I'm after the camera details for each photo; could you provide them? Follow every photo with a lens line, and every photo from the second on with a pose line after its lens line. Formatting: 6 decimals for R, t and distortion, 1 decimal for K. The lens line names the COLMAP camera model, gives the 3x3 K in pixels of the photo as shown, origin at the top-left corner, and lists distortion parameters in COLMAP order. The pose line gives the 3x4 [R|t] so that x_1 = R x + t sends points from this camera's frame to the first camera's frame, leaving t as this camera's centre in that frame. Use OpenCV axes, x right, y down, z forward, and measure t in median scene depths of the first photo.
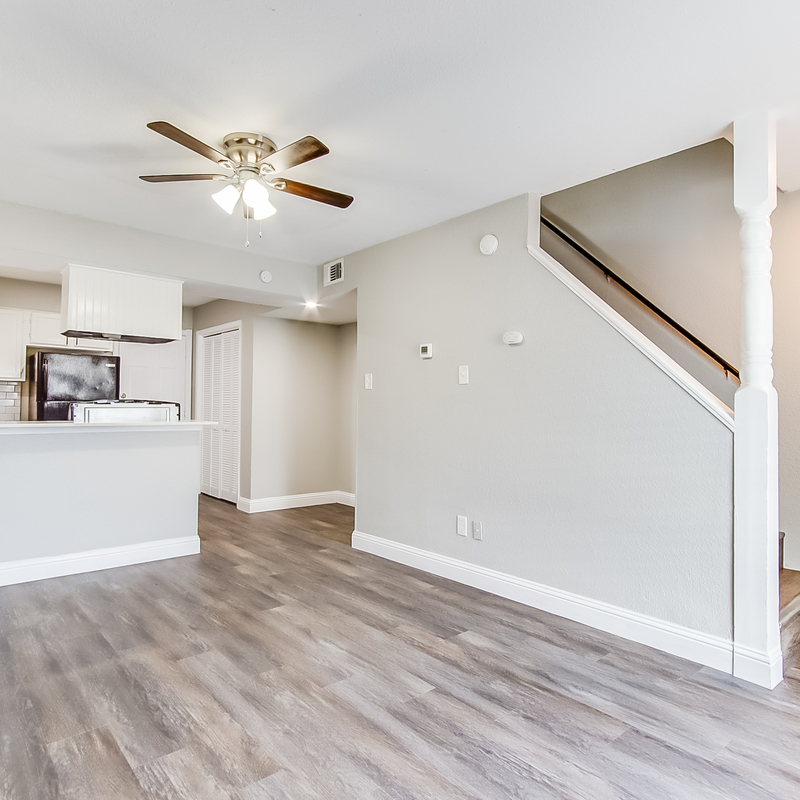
lens RADIAL K [[556.6, 0, 388.9], [0, 556.6, 376.7], [0, 0, 1]] dist [-0.011643, 0.003859]
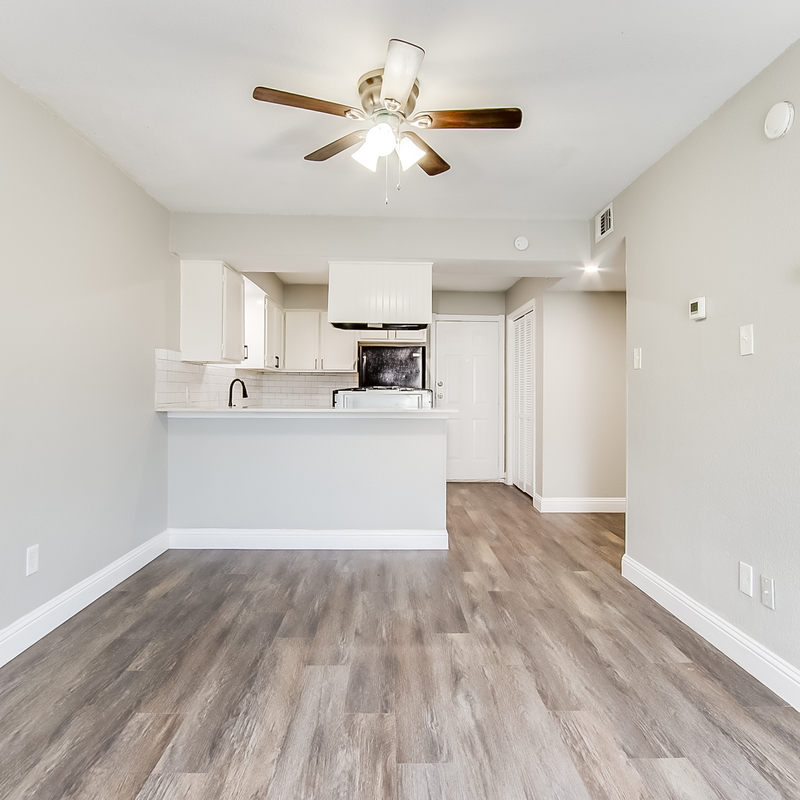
lens RADIAL K [[556.6, 0, 388.9], [0, 556.6, 376.7], [0, 0, 1]] dist [-0.011643, 0.003859]
pose [[0.771216, -0.023082, -0.636155, 0.237555], [0.036171, 0.999317, 0.007591, 0.019264], [0.635545, -0.028865, 0.771524, 0.279426]]
